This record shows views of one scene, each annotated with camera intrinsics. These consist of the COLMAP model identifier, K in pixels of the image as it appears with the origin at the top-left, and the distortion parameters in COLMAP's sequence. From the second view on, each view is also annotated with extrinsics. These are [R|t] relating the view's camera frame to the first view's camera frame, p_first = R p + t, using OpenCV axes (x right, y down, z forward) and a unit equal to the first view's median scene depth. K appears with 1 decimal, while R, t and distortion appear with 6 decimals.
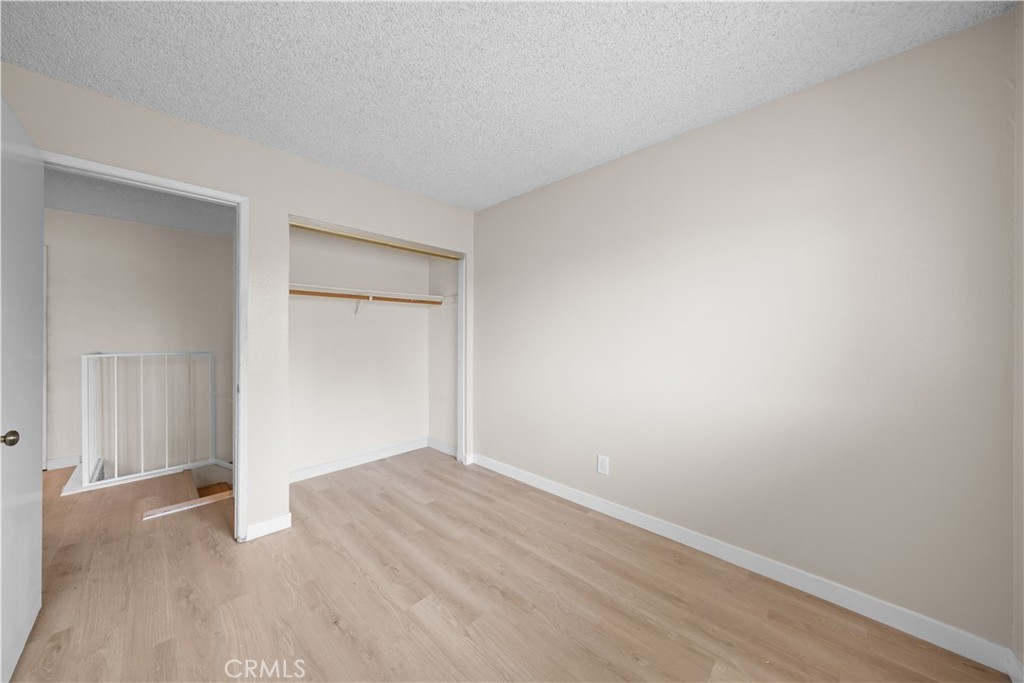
lens RADIAL K [[354.6, 0, 509.6], [0, 354.6, 336.9], [0, 0, 1]] dist [-0.000559, -0.000095]
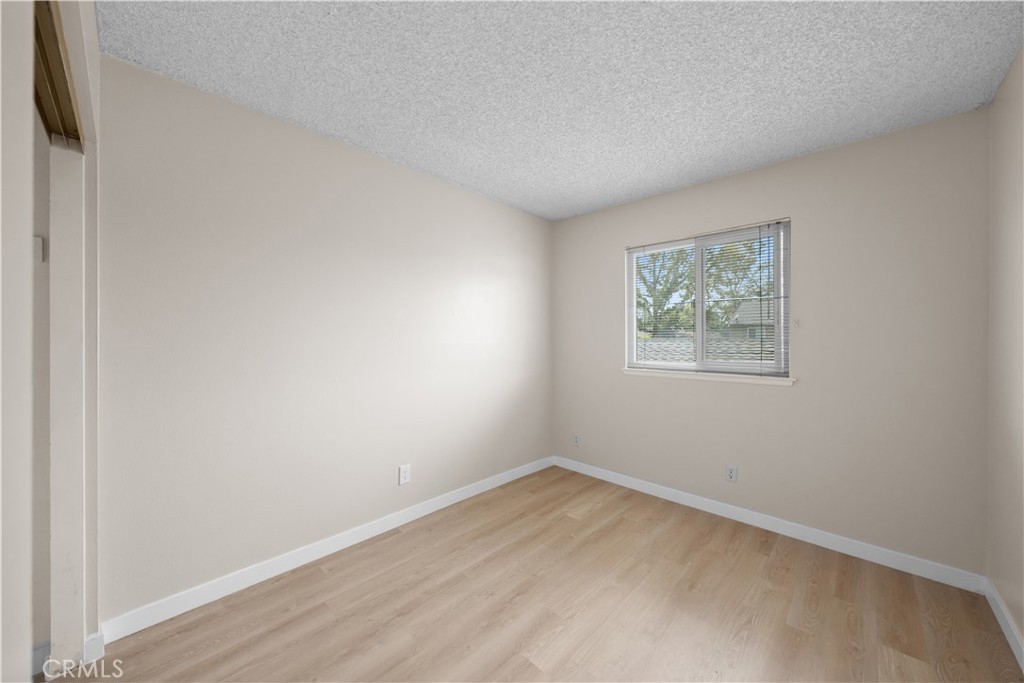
lens RADIAL K [[371.6, 0, 506.0], [0, 371.6, 340.0], [0, 0, 1]] dist [0.000574, 0.000187]
pose [[0.003211, -0.006883, 0.999971, -0.980806], [0.006558, 0.999955, 0.006862, -0.017559], [-0.999973, 0.006536, 0.003256, 0.928253]]
